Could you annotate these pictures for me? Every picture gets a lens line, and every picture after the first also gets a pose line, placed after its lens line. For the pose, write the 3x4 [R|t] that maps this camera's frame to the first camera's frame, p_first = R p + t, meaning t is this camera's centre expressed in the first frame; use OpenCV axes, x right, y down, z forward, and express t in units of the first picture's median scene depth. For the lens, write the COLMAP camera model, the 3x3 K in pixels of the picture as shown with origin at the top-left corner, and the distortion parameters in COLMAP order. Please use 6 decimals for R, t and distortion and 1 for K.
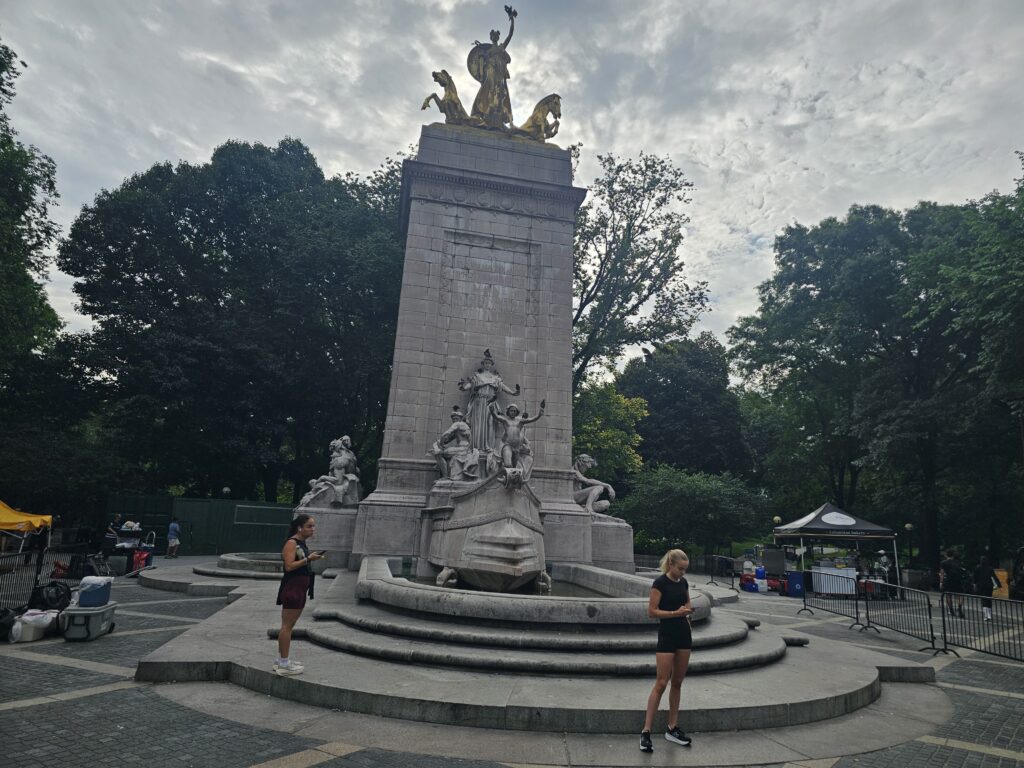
lens RADIAL K [[681.1, 0, 507.8], [0, 681.1, 392.7], [0, 0, 1]] dist [0.084385, -0.066619]
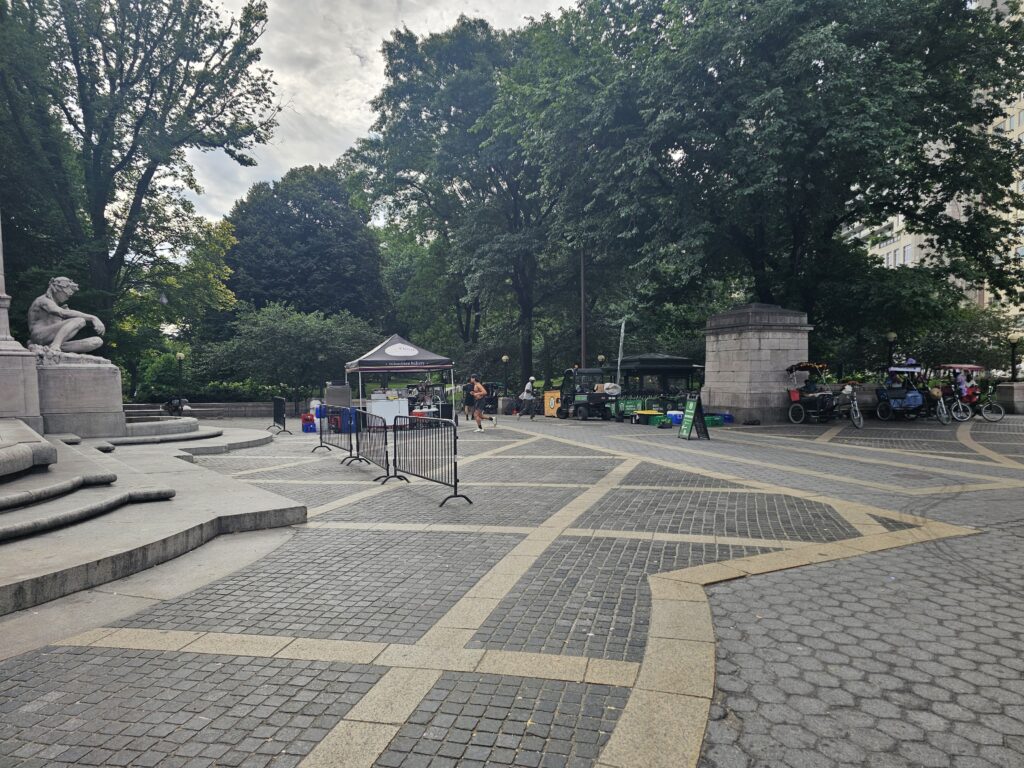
lens RADIAL K [[681.1, 0, 507.8], [0, 681.1, 392.7], [0, 0, 1]] dist [0.084385, -0.066619]
pose [[0.906648, -0.061611, 0.417366, 0.135193], [-0.030468, 0.977134, 0.210429, 0.022967], [-0.420787, -0.203502, 0.884039, 0.057165]]
